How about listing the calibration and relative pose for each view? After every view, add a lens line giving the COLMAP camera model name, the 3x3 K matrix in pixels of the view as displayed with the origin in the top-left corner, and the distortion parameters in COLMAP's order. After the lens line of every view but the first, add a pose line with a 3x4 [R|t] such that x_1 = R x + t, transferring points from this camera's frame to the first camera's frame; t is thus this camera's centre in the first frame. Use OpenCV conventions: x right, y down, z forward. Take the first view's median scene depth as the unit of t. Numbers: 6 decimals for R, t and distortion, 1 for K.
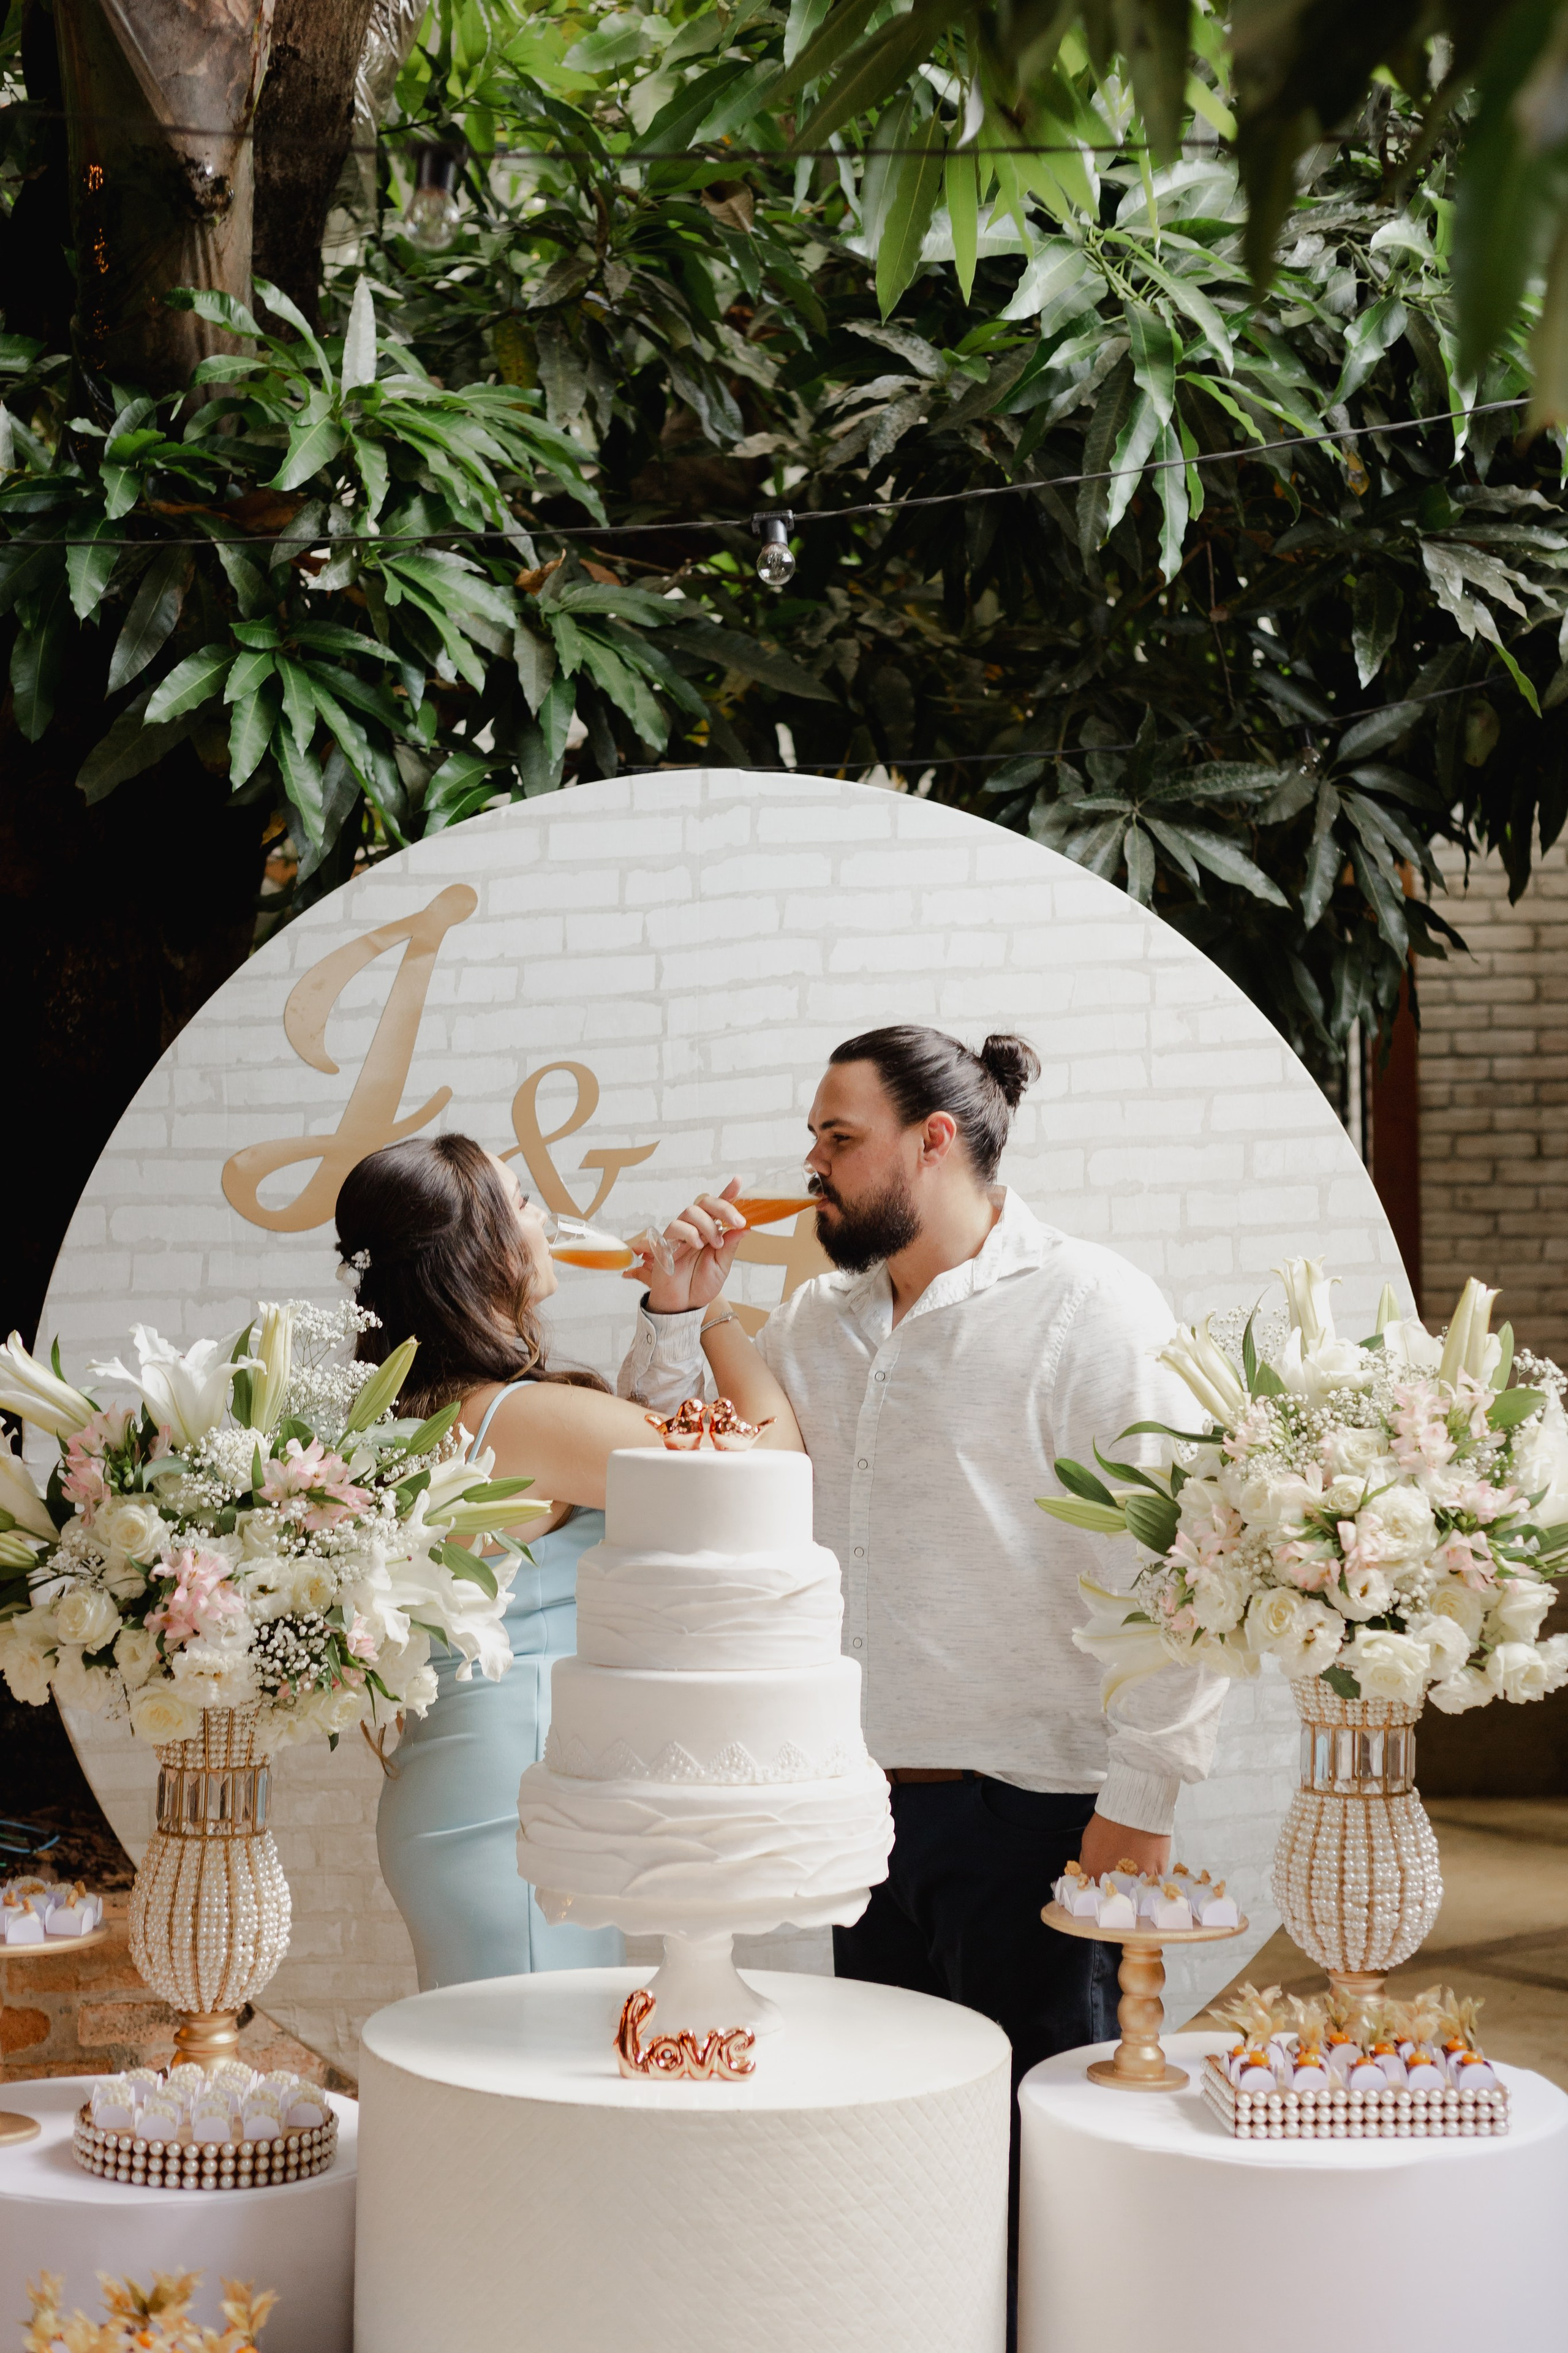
lens RADIAL K [[3553.3, 0, 784.0], [0, 3553.3, 1176.5], [0, 0, 1]] dist [0.012008, -0.011967]
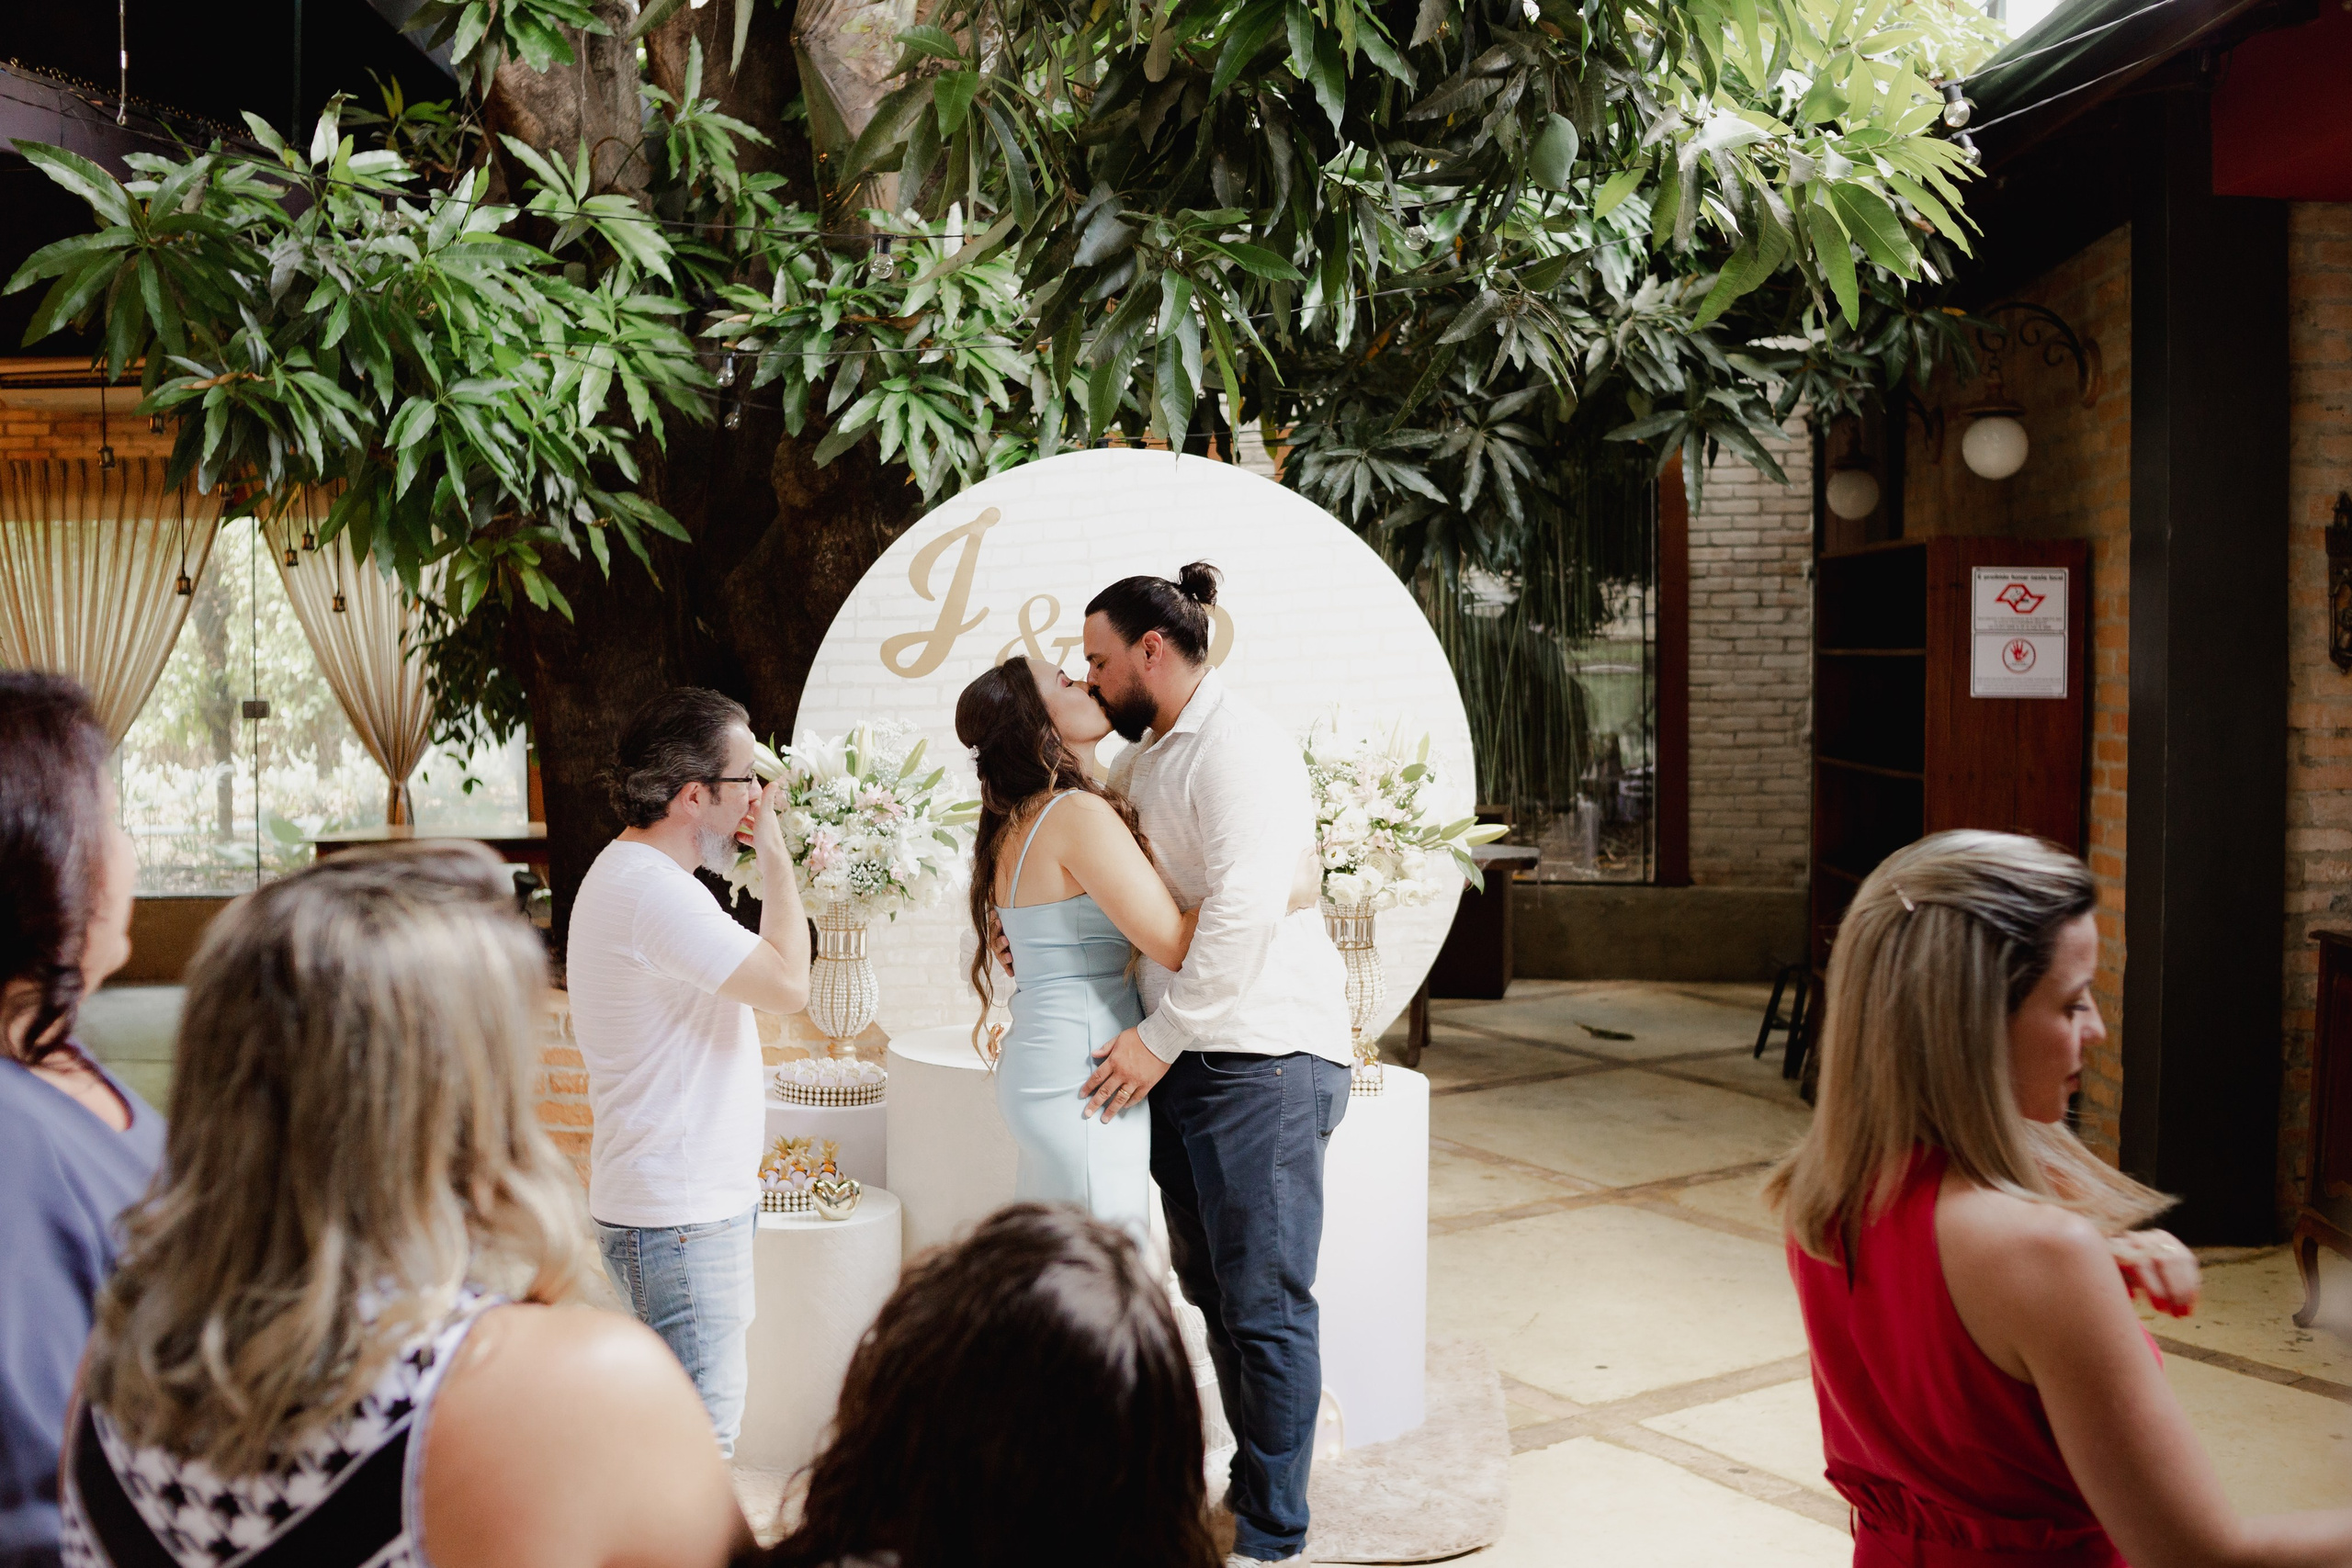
lens RADIAL K [[2415.3, 0, 1176.0], [0, 2415.3, 784.0], [0, 0, 1]] dist [-0.111415, 0.038326]
pose [[0.991074, 0.007204, -0.133118, 0.198075], [0.004051, 0.996450, 0.084083, -0.040063], [0.133251, -0.083872, 0.987527, -0.362409]]
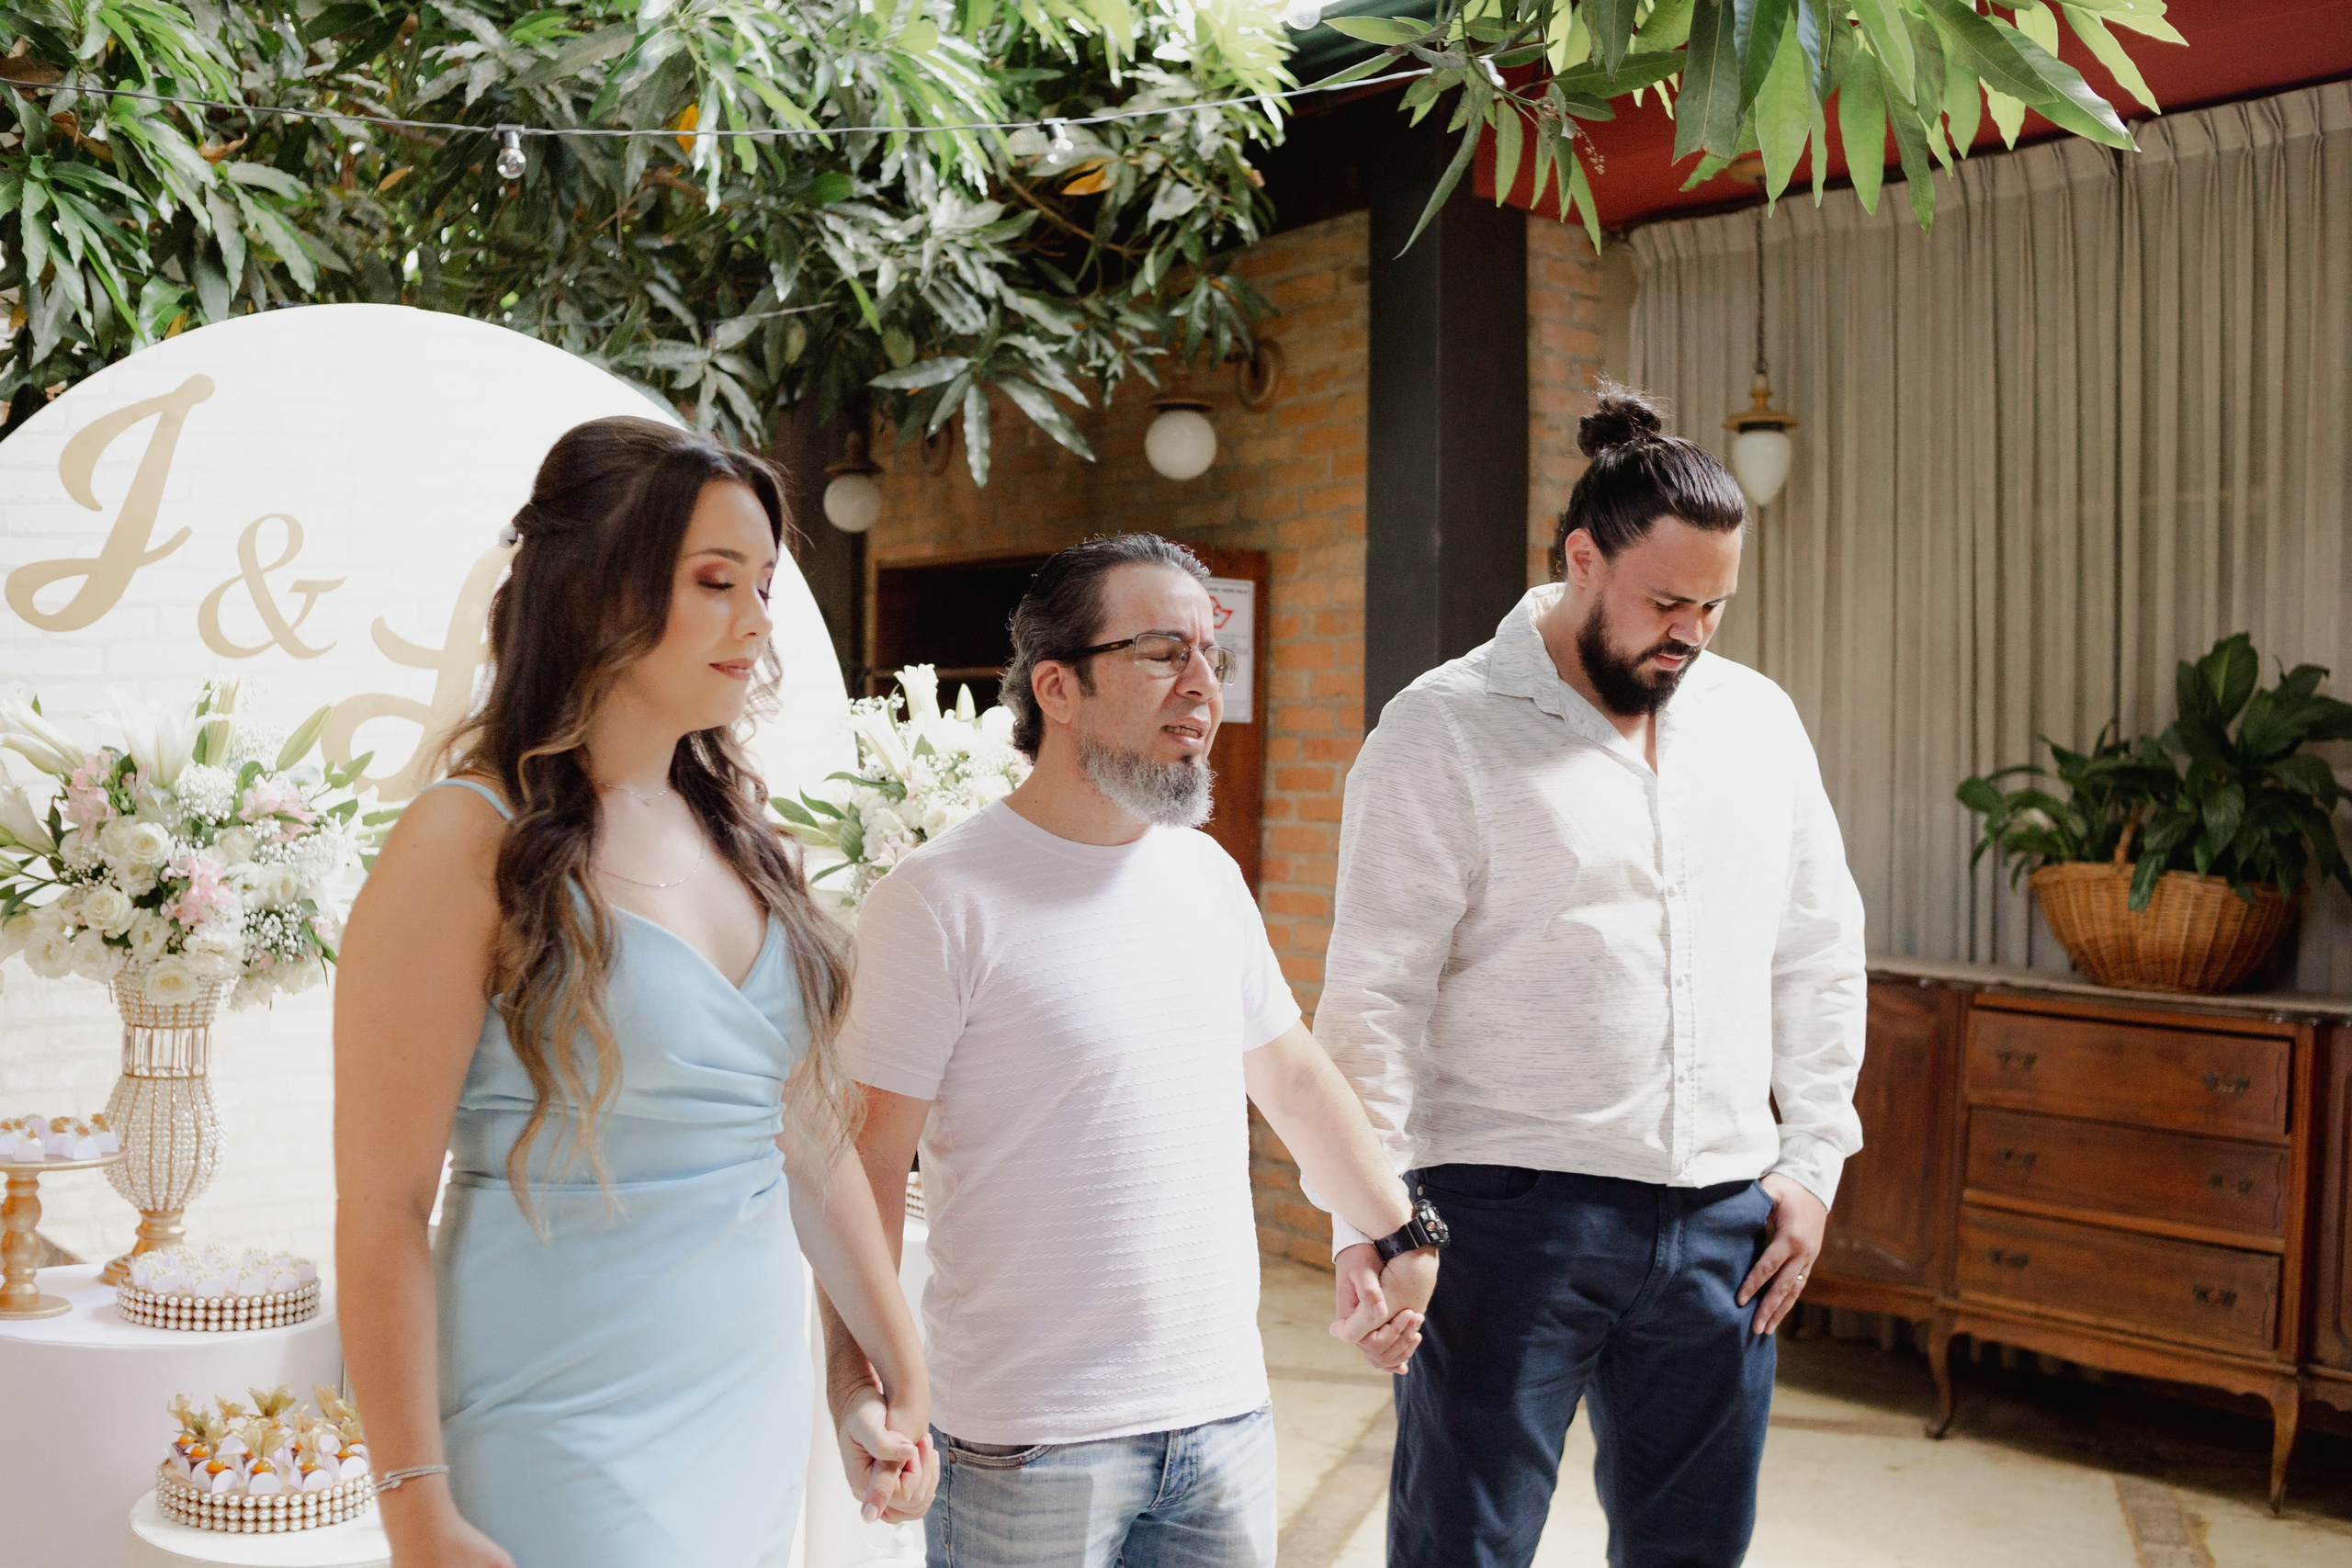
lens RADIAL K [[2415.3, 0, 1176.0], [0, 2415.3, 784.0], [0, 0, 1]] dist [-0.111415, 0.038326]
pose [[0.846717, 0.011768, 0.531913, -0.251399], [-0.034972, 0.998824, 0.033571, 0.028066], [-0.530893, -0.047027, 0.846133, 0.055228]]
